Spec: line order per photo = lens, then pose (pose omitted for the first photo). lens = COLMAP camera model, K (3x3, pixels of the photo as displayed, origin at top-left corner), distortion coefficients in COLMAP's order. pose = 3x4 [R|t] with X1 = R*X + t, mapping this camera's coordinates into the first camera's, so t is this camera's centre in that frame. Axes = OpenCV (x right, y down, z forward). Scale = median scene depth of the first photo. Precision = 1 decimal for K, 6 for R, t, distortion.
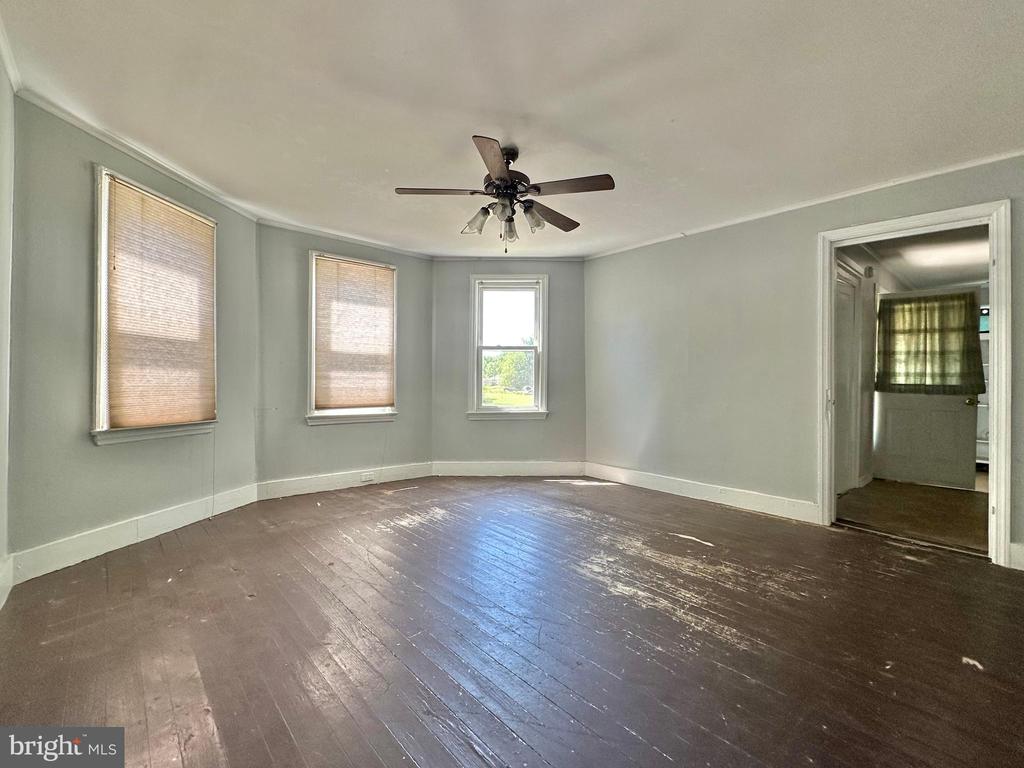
lens RADIAL K [[434.4, 0, 508.2], [0, 434.4, 383.5], [0, 0, 1]] dist [-0.001114, 0.000023]
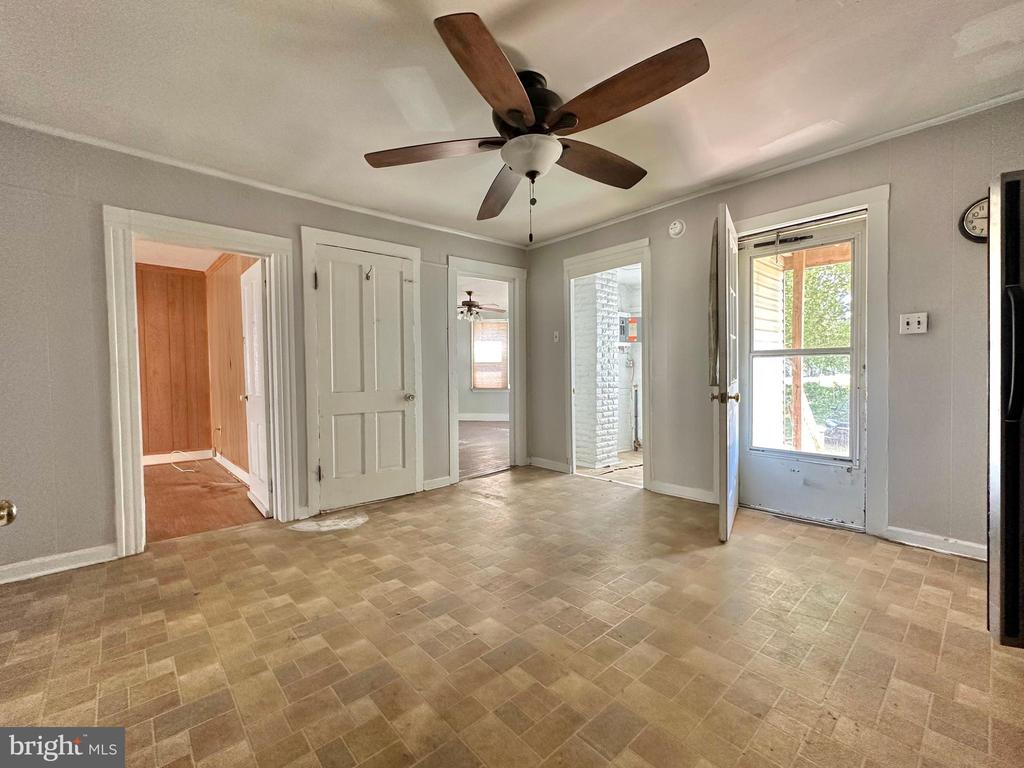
lens RADIAL K [[434.4, 0, 508.2], [0, 434.4, 383.5], [0, 0, 1]] dist [-0.001114, 0.000023]
pose [[0.067534, 0.016701, -0.997577, 2.364906], [0.006859, 0.999828, 0.017203, 0.001764], [0.997693, -0.008005, 0.067408, 0.850696]]
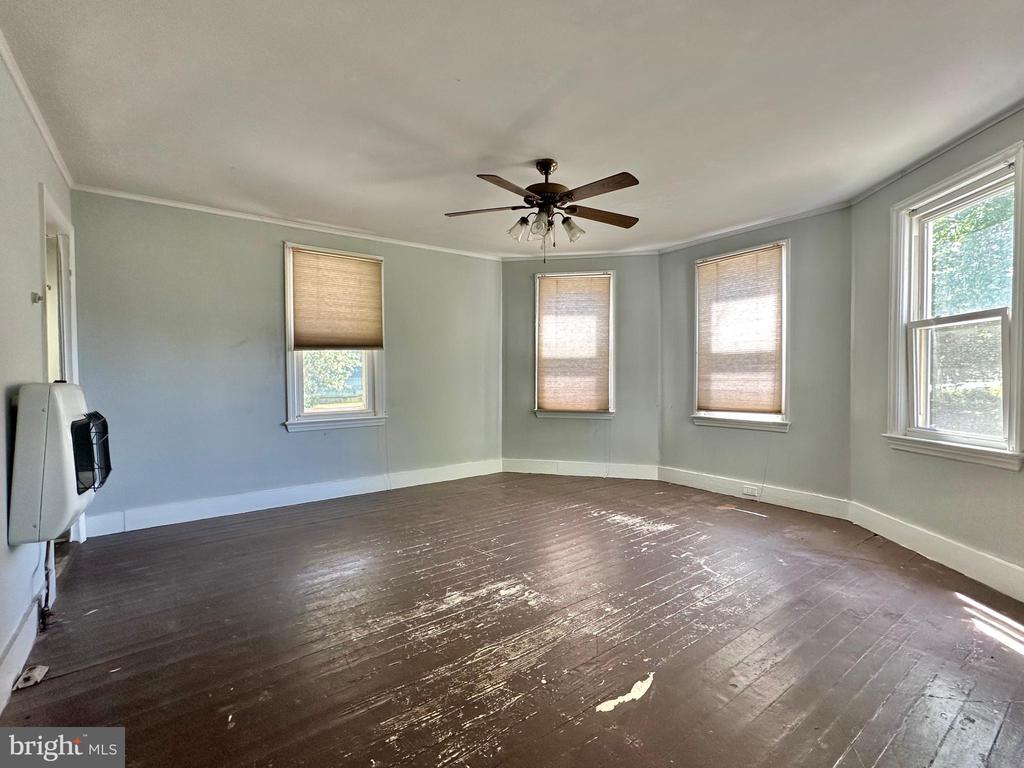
lens RADIAL K [[434.4, 0, 508.2], [0, 434.4, 383.5], [0, 0, 1]] dist [-0.001114, 0.000023]
pose [[-0.031716, 0.004928, -0.999485, 0.819164], [0.004703, 0.999978, 0.004781, -0.016035], [0.999486, -0.004548, -0.031738, 0.752634]]
